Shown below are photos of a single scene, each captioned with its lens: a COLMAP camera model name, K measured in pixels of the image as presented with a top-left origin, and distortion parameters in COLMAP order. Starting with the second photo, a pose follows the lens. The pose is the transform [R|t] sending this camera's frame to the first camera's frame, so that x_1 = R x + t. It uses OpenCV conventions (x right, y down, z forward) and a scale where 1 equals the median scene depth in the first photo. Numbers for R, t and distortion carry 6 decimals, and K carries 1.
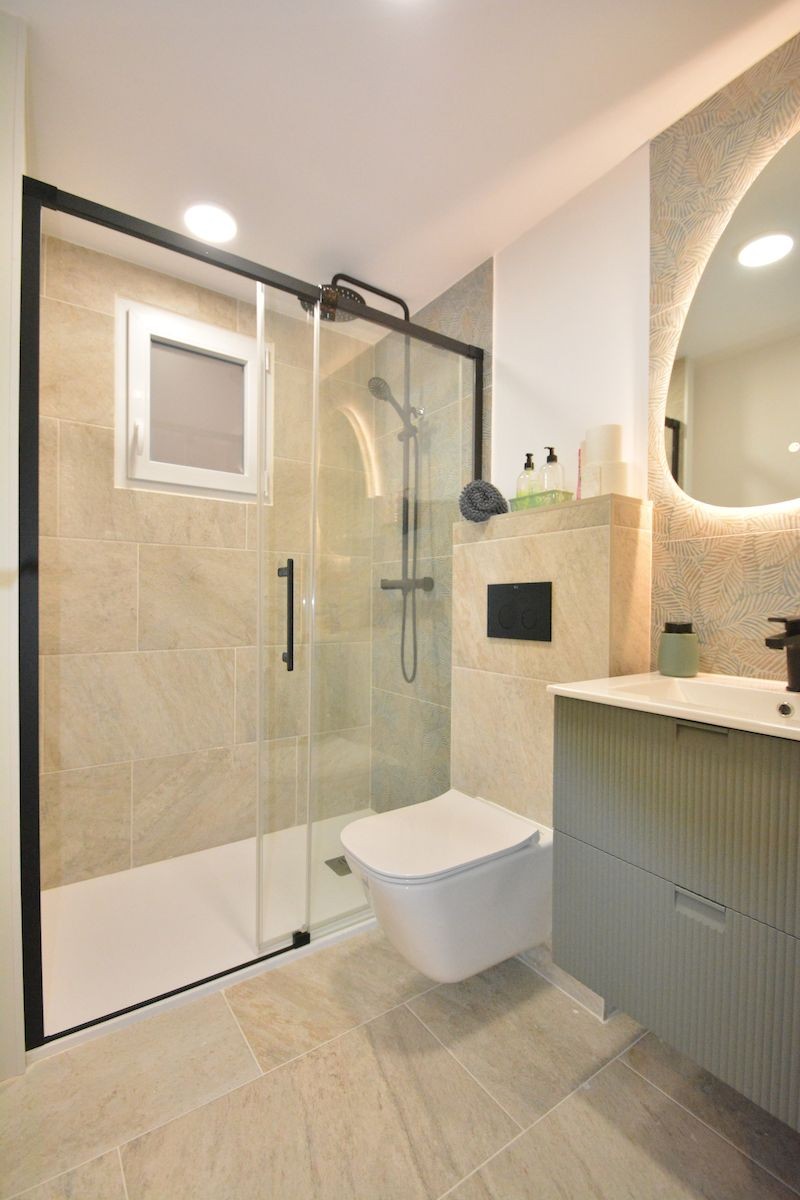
lens RADIAL K [[529.6, 0, 399.4], [0, 529.6, 604.7], [0, 0, 1]] dist [0.011263, -0.014652]
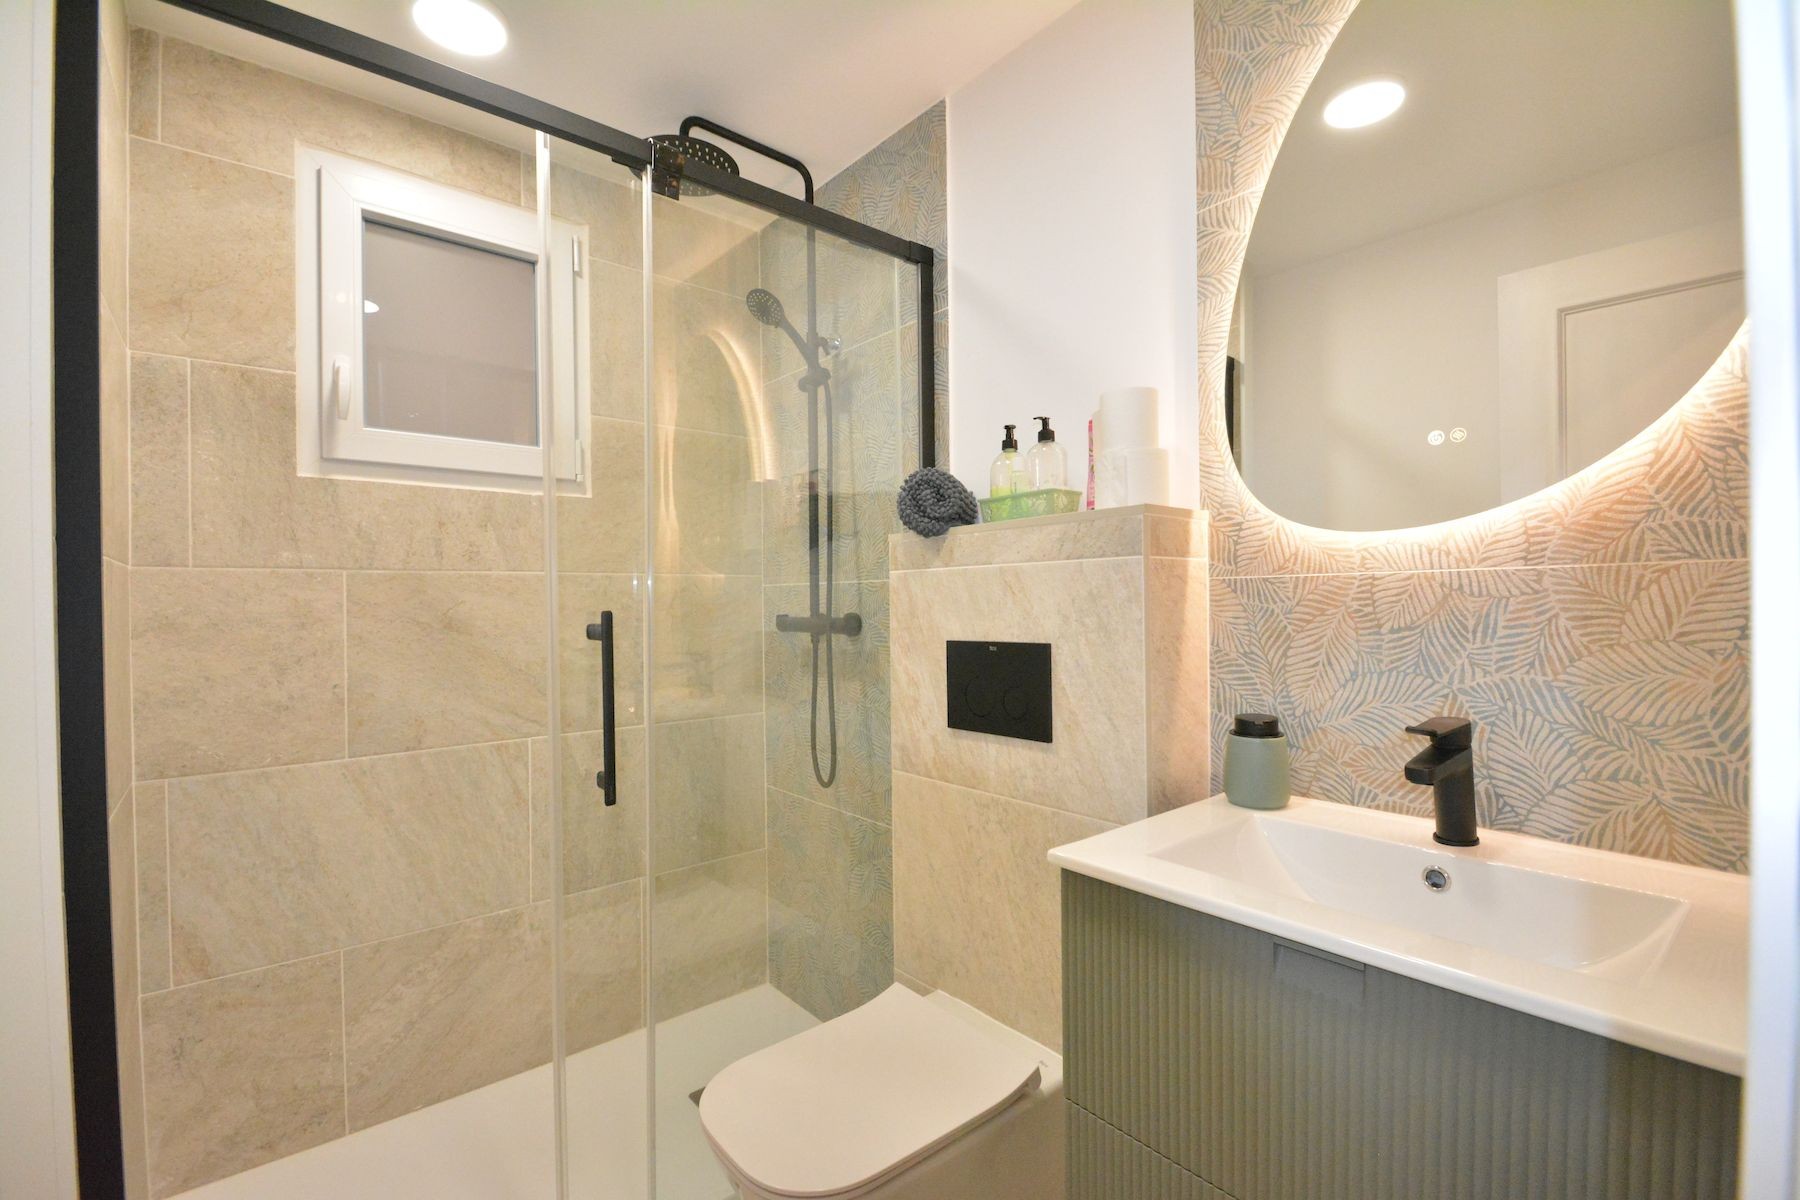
lens RADIAL K [[794.3, 0, 899.0], [0, 794.3, 602.7], [0, 0, 1]] dist [0.011263, -0.014652]
pose [[0.995222, -0.020316, 0.095504, 0.026406], [0.020700, 0.999781, -0.003029, -0.080407], [-0.095421, 0.004991, 0.995424, 0.101466]]
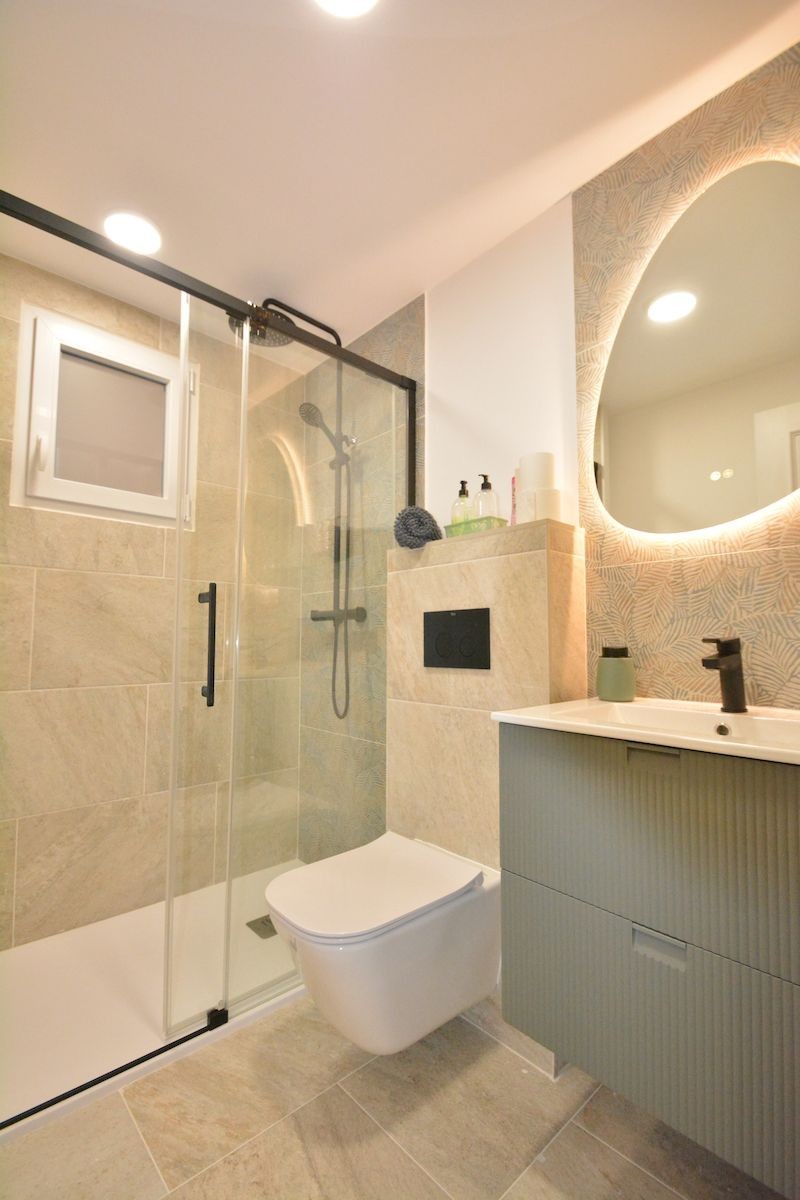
lens RADIAL K [[529.6, 0, 400.2], [0, 529.6, 604.1], [0, 0, 1]] dist [0.011263, -0.014652]
pose [[0.990697, 0.003083, 0.136052, -0.008276], [0.007178, 0.997168, -0.074862, 0.019542], [-0.135897, 0.075142, 0.987869, 0.048247]]
